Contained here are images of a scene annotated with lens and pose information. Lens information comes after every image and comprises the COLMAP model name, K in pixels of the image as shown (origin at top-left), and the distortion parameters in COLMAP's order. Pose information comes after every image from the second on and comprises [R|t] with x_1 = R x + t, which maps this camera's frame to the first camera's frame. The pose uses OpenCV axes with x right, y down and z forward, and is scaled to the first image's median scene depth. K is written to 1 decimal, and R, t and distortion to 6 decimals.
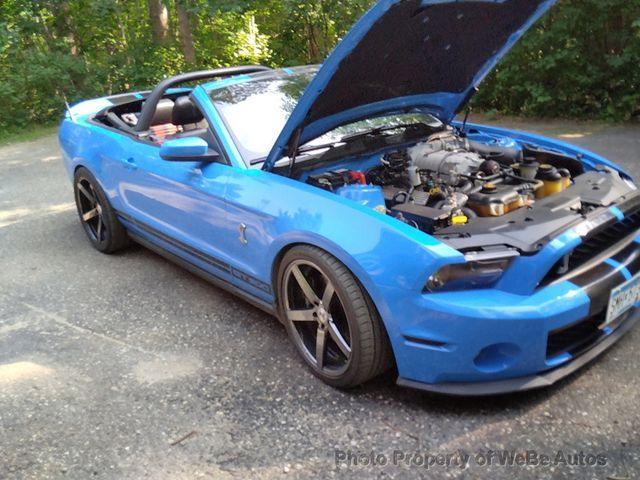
lens RADIAL K [[614.4, 0, 324.5], [0, 614.4, 242.1], [0, 0, 1]] dist [-0.014472, 0.000000]
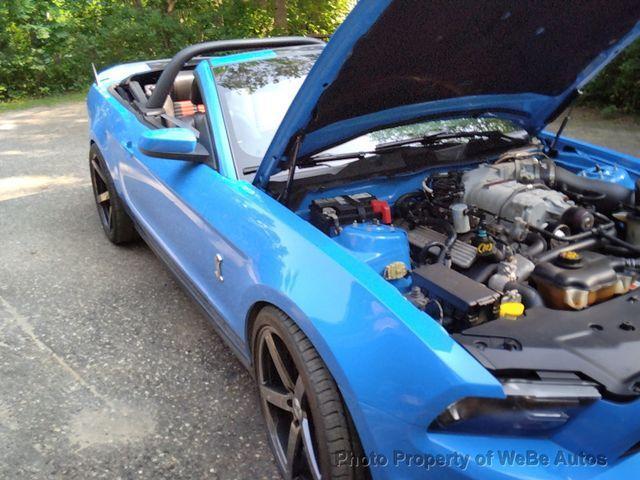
lens RADIAL K [[614.4, 0, 320.1], [0, 614.4, 236.3], [0, 0, 1]] dist [-0.014472, 0.000000]
pose [[0.981090, 0.114471, -0.156075, 0.082084], [-0.108329, 0.992987, 0.047338, -0.083897], [0.160399, -0.029536, 0.986610, 0.245456]]
